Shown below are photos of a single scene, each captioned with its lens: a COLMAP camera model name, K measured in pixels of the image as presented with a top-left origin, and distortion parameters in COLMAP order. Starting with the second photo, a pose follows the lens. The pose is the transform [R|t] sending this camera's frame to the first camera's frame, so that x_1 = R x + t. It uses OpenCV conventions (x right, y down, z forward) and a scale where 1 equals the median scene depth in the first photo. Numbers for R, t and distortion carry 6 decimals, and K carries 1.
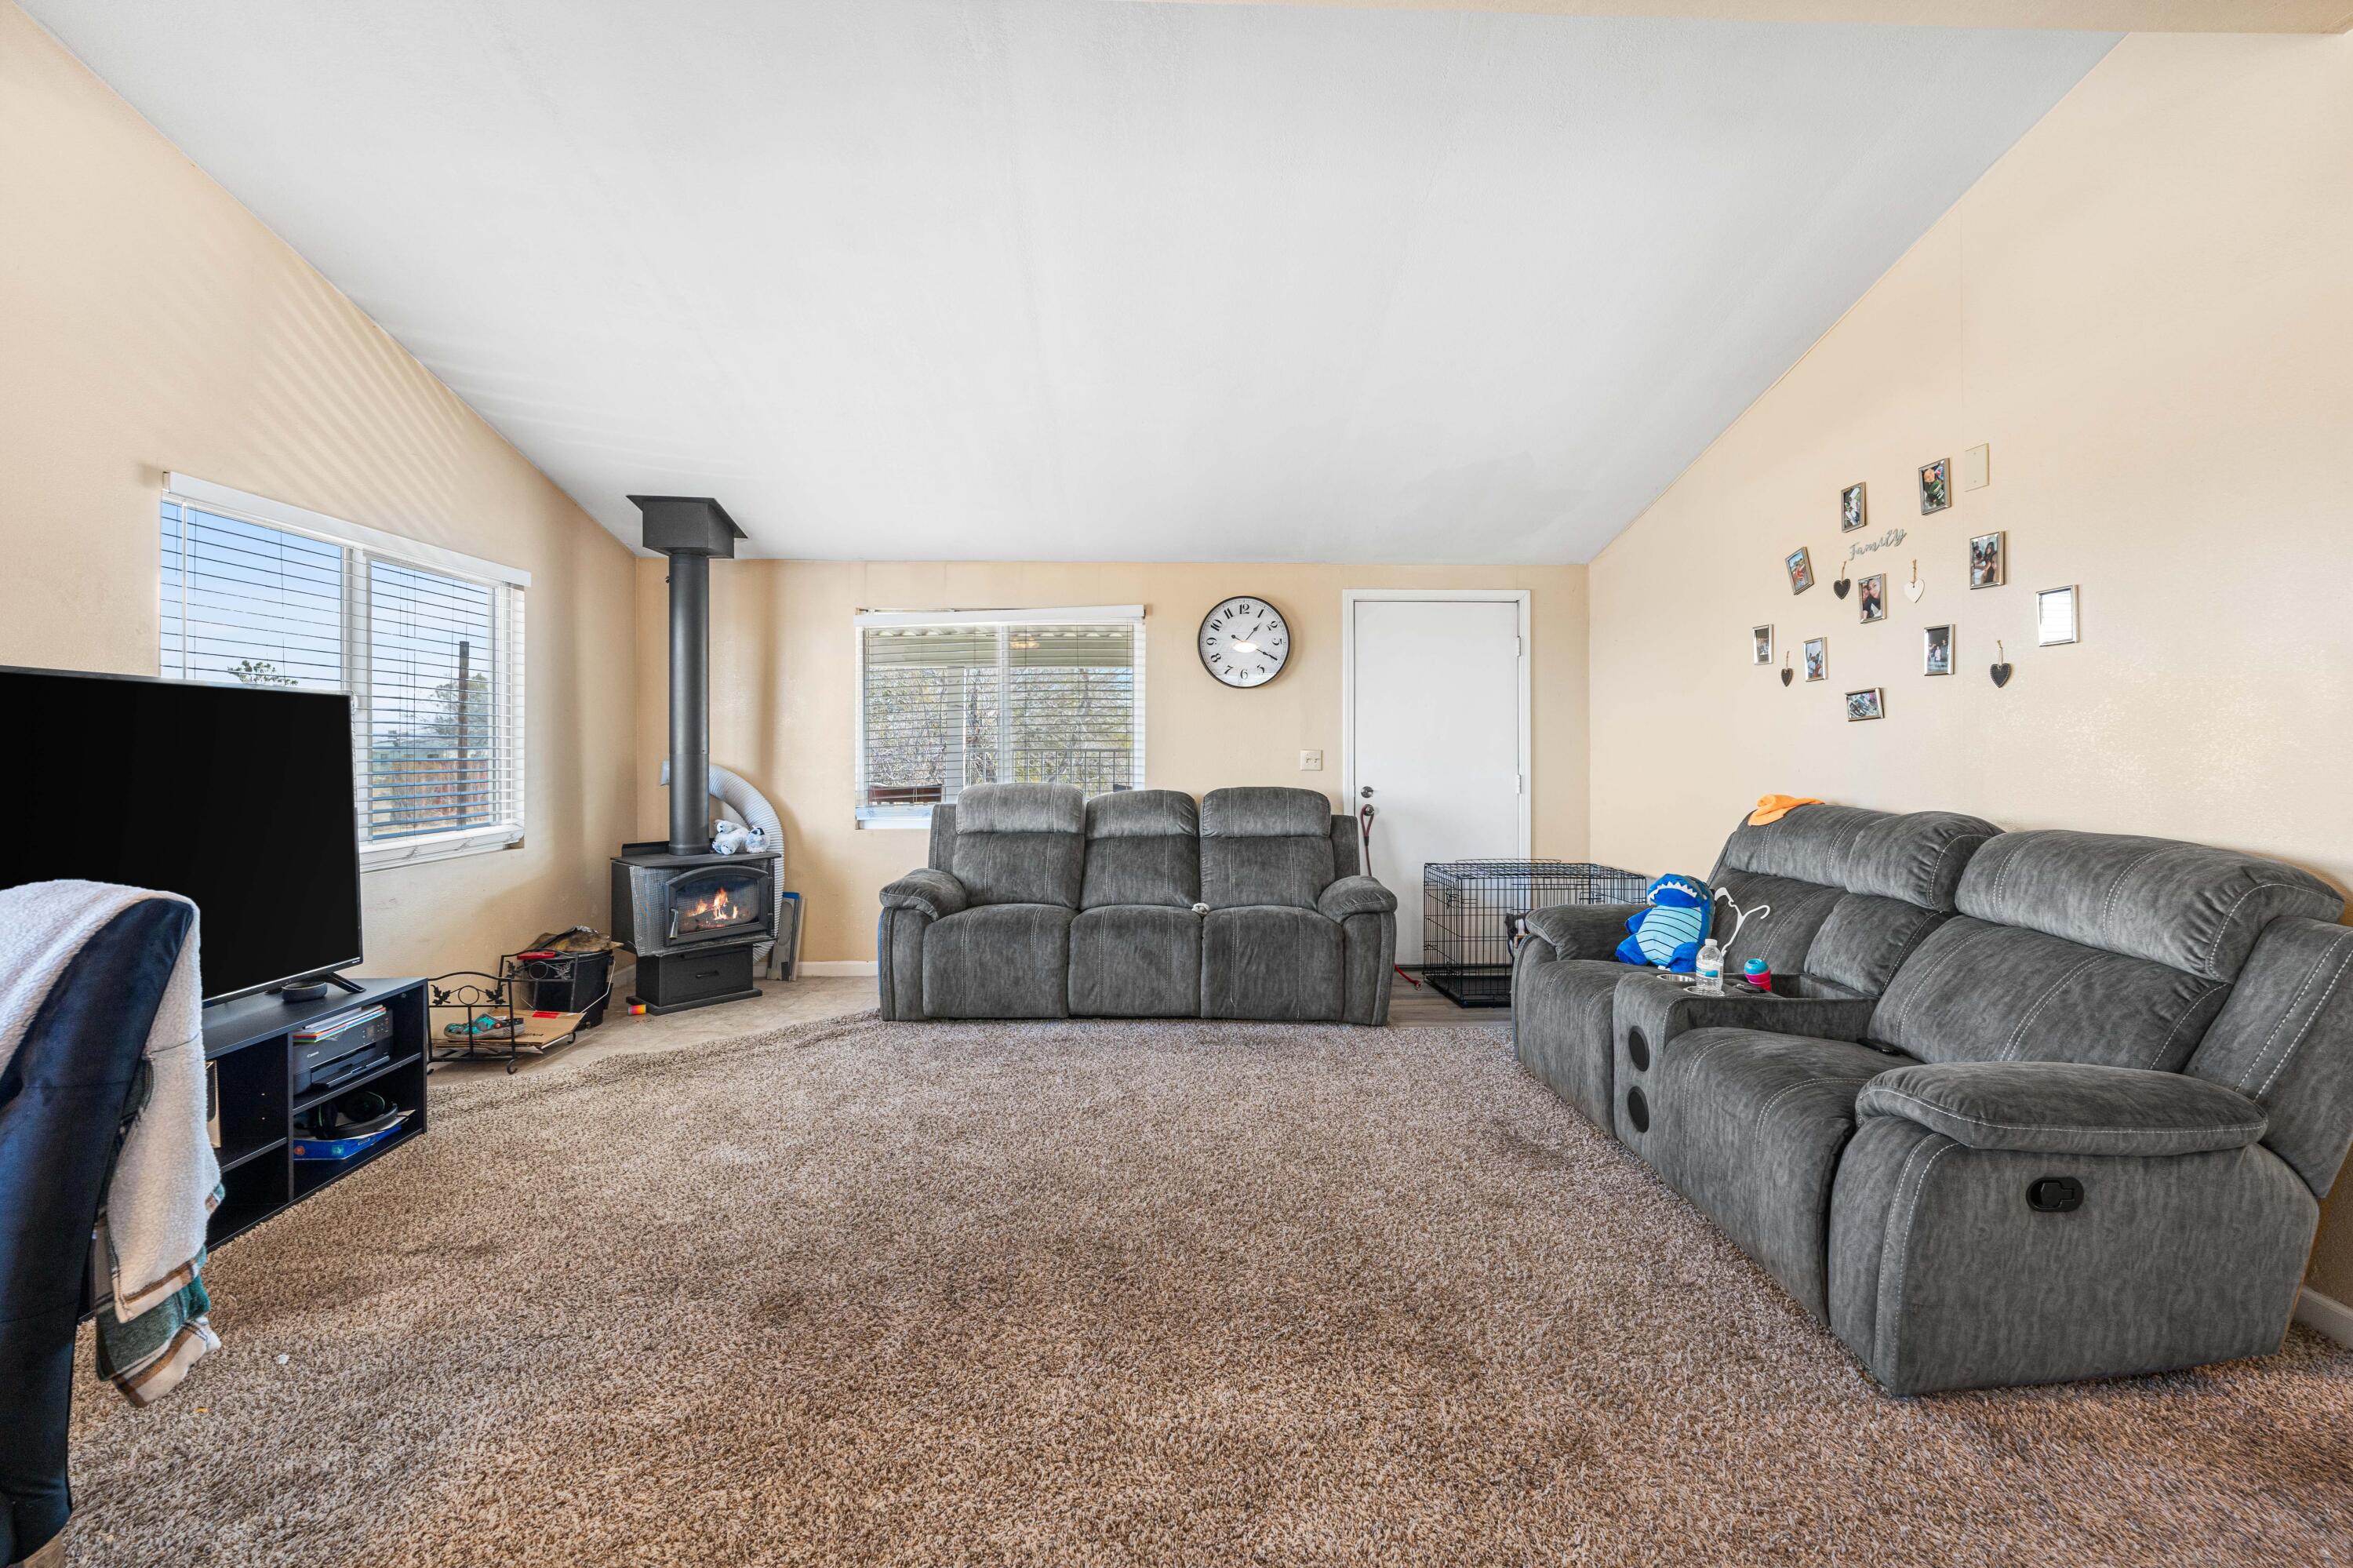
lens RADIAL K [[972.9, 0, 1177.7], [0, 972.9, 744.1], [0, 0, 1]] dist [-0.002338, 0.000645]
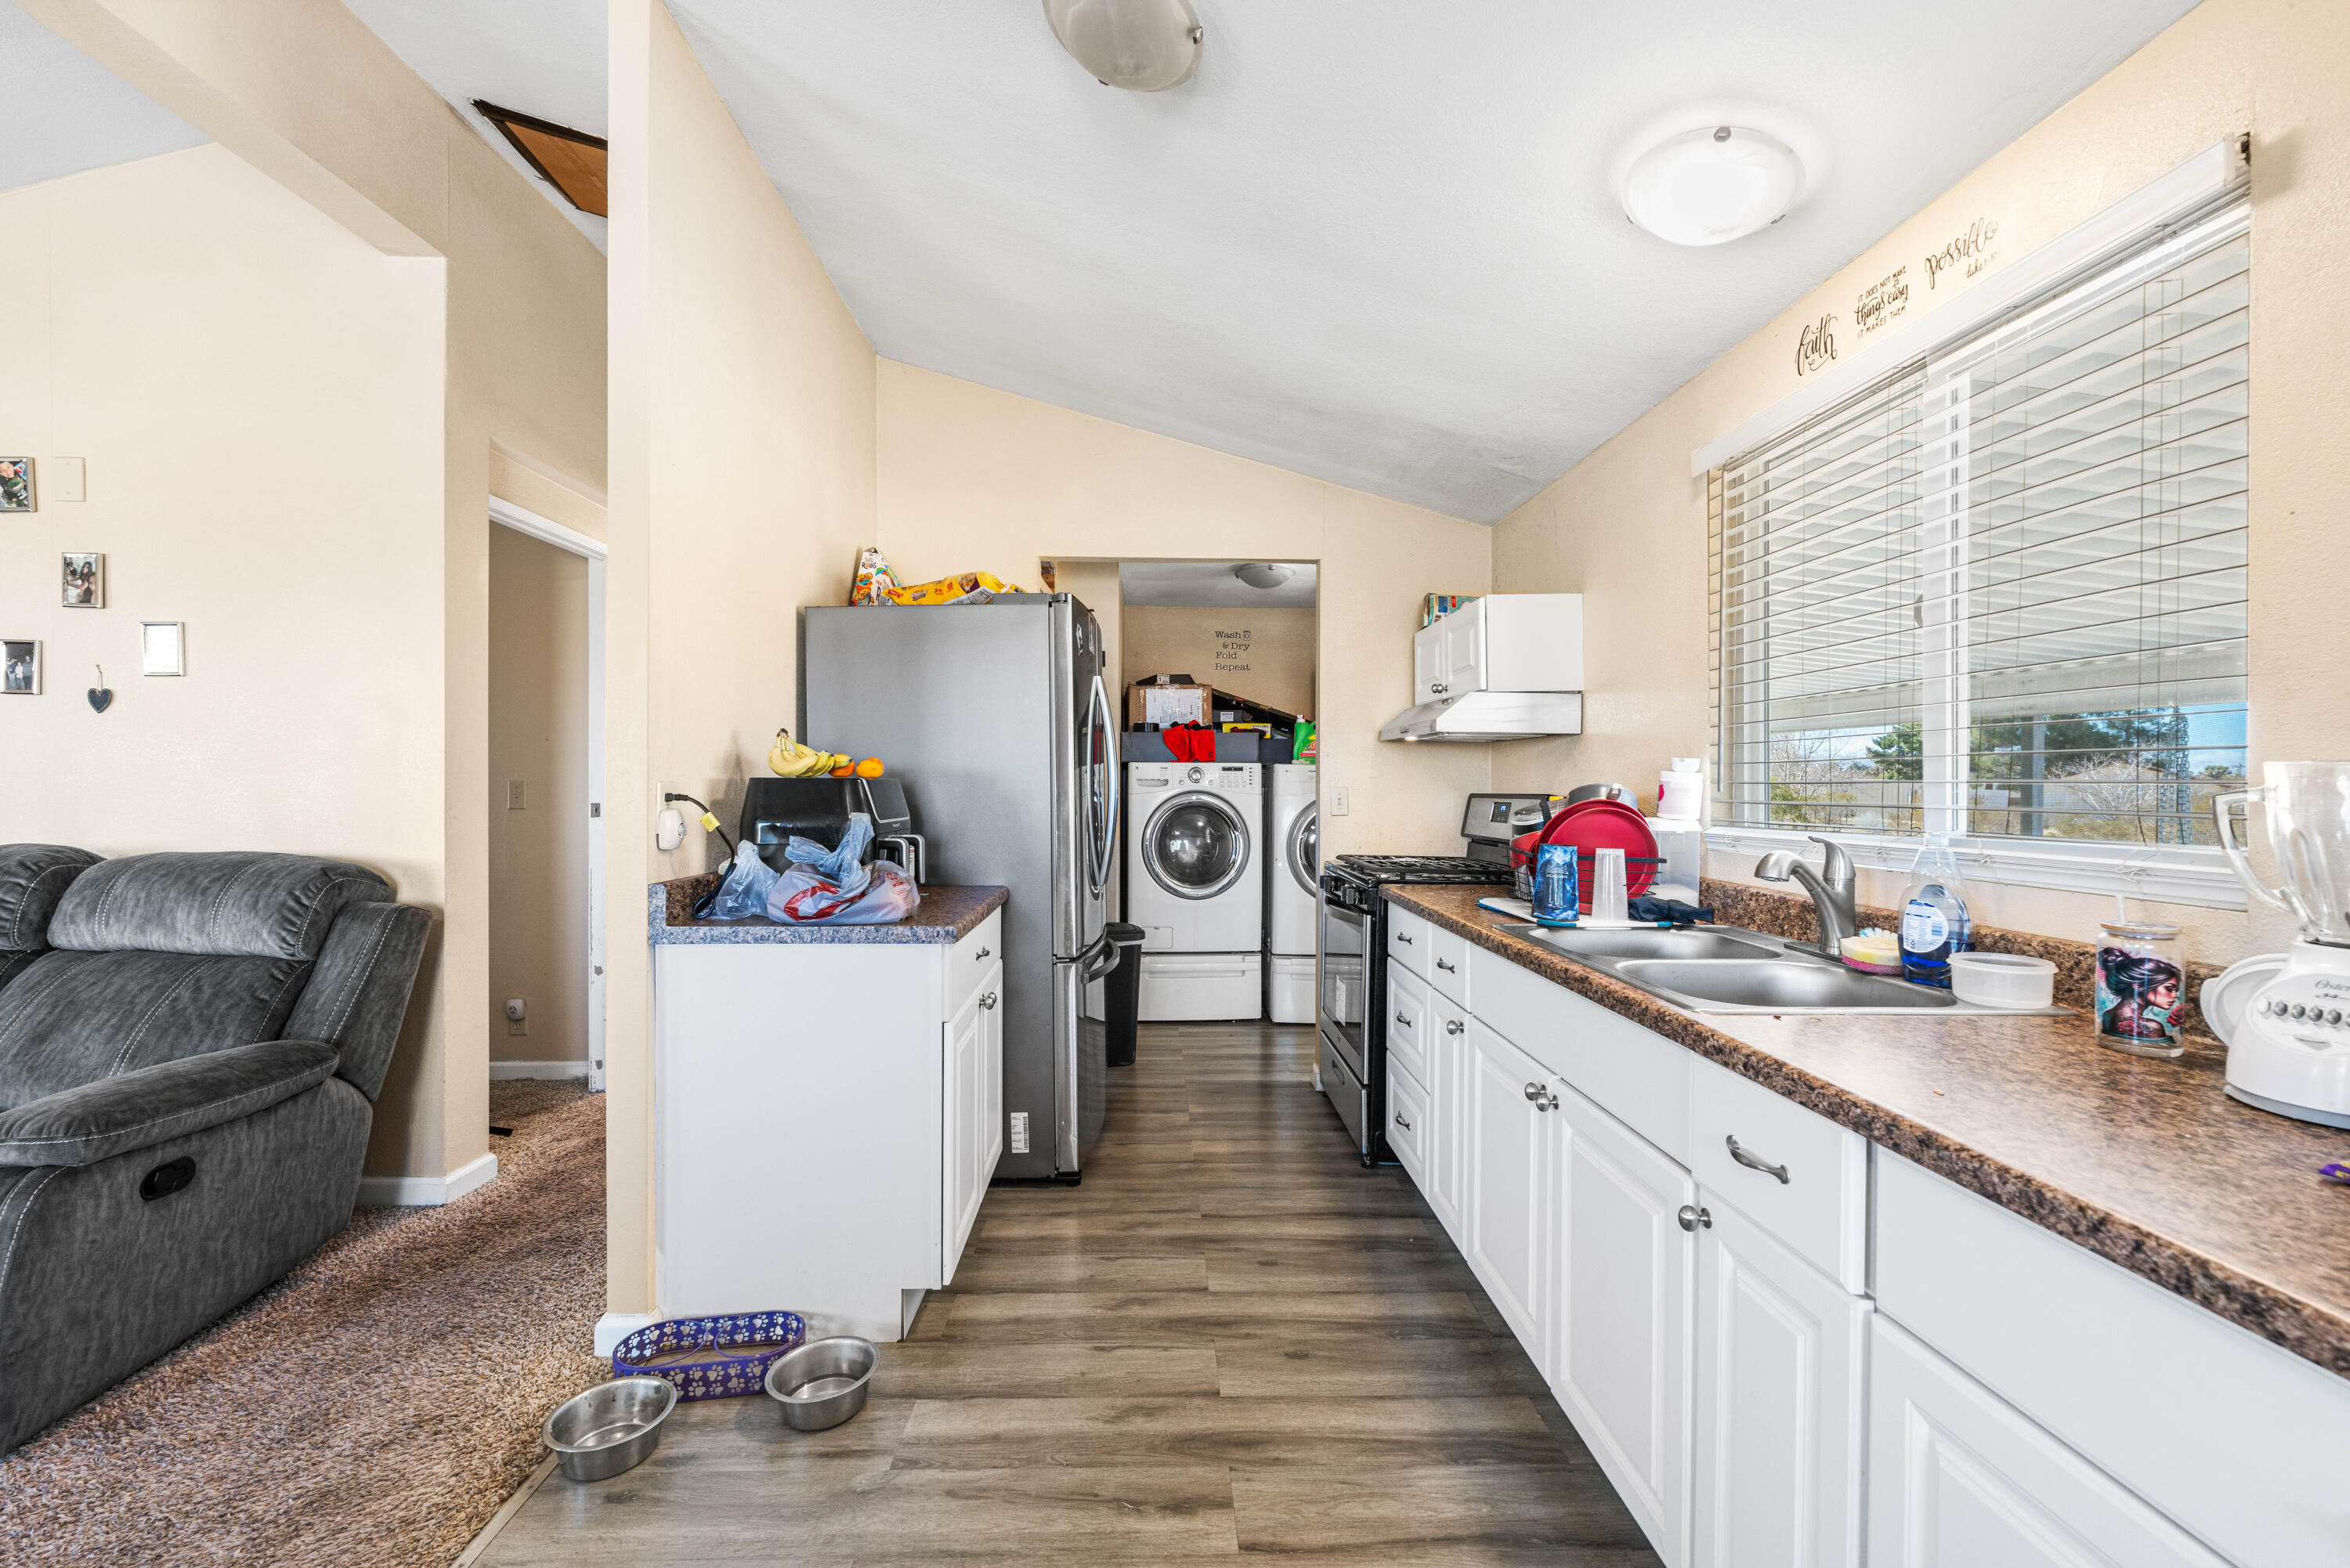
lens RADIAL K [[955.5, 0, 1169.3], [0, 955.5, 789.6], [0, 0, 1]] dist [-0.002487, 0.000996]
pose [[0.016247, -0.009173, 0.999826, -0.139506], [-0.006583, 0.999935, 0.009281, 0.004224], [-0.999846, -0.006732, 0.016185, -0.133668]]
